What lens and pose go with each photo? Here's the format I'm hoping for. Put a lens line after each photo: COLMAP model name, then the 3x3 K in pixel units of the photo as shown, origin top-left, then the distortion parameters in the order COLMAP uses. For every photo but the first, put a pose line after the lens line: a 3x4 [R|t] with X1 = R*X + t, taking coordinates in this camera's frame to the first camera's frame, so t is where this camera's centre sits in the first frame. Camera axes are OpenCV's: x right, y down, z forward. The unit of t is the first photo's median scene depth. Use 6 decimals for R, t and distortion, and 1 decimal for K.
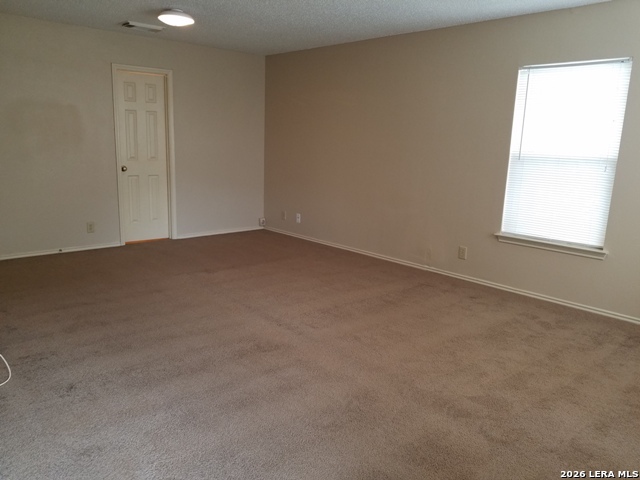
lens RADIAL K [[505.4, 0, 297.2], [0, 505.4, 245.1], [0, 0, 1]] dist [0.005066, 0.002114]
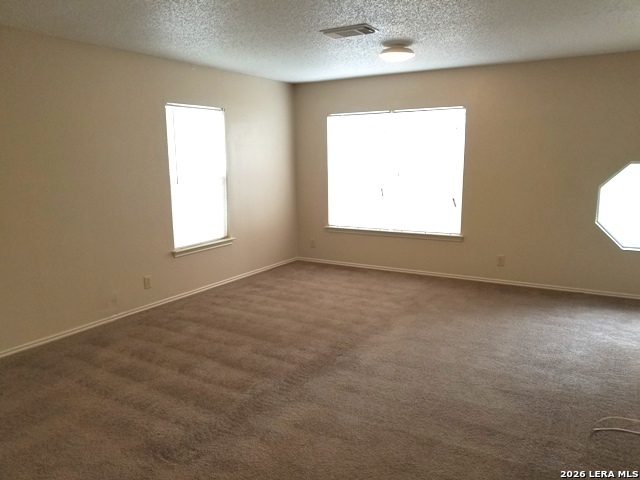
lens RADIAL K [[495.4, 0, 320.7], [0, 495.4, 254.0], [0, 0, 1]] dist [-0.007982, -0.003181]
pose [[-0.307131, -0.202113, 0.929957, -0.824307], [0.213476, 0.937653, 0.274289, -0.285039], [-0.927415, 0.282766, -0.244836, 1.139286]]
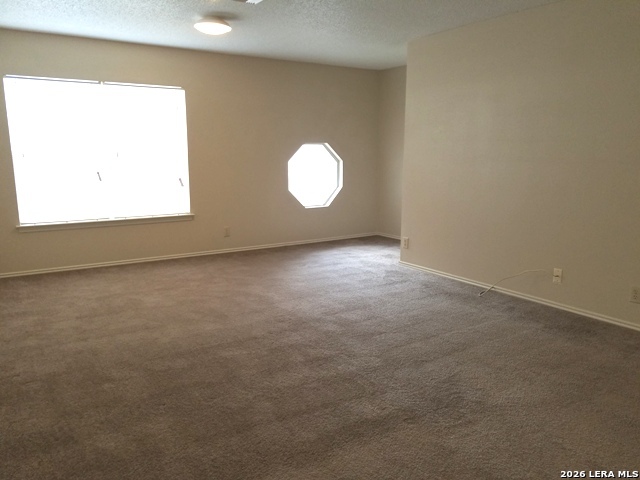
lens RADIAL K [[505.4, 0, 297.2], [0, 505.4, 245.1], [0, 0, 1]] dist [0.005066, 0.002114]
pose [[-0.987657, -0.057126, 0.145841, -0.141090], [0.005956, 0.916748, 0.399422, -0.368353], [-0.156517, 0.395361, -0.905092, 1.742832]]
